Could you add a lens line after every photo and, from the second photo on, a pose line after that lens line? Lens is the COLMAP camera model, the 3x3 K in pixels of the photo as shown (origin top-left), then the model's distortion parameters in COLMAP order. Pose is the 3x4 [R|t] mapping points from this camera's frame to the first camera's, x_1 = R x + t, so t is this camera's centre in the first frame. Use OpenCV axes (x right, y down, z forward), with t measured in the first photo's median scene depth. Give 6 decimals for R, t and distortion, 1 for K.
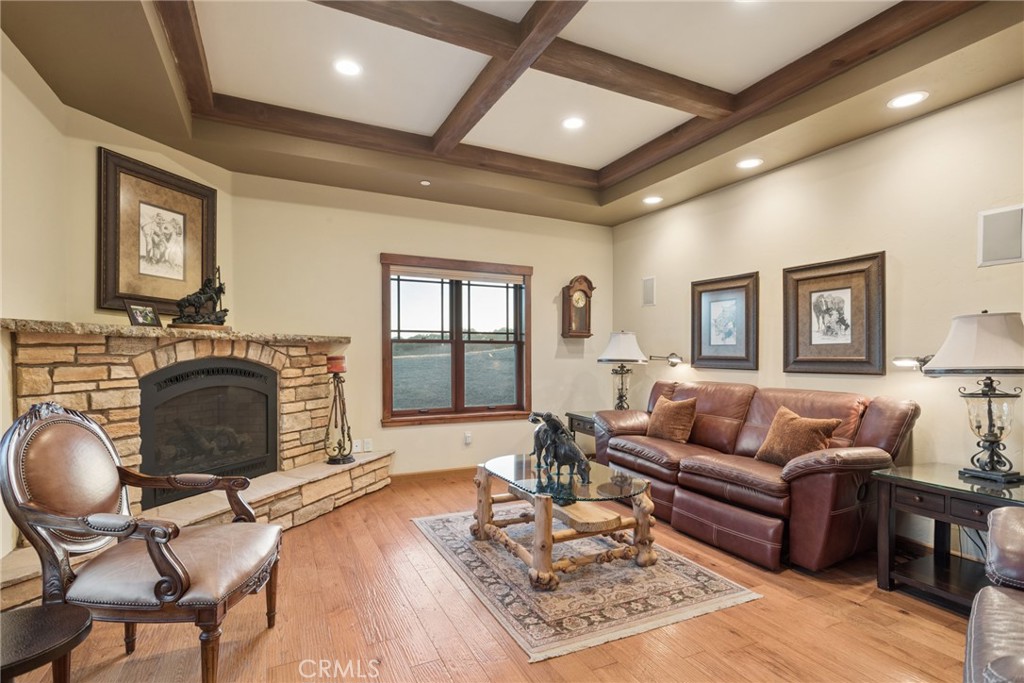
lens RADIAL K [[493.6, 0, 515.0], [0, 493.6, 361.0], [0, 0, 1]] dist [0.002828, 0.000010]
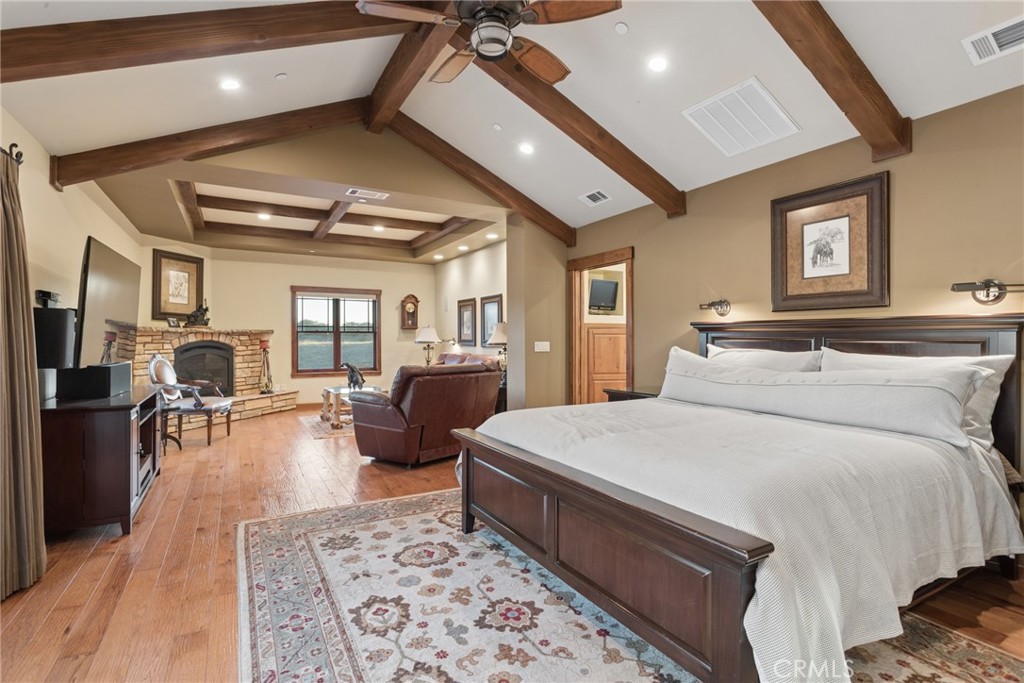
lens RADIAL K [[495.0, 0, 510.2], [0, 495.0, 337.9], [0, 0, 1]] dist [-0.003084, -0.000090]
pose [[0.998926, -0.003000, 0.046227, 0.523179], [0.003810, 0.999841, -0.017441, 0.019690], [-0.046167, 0.017598, 0.998779, -1.011343]]
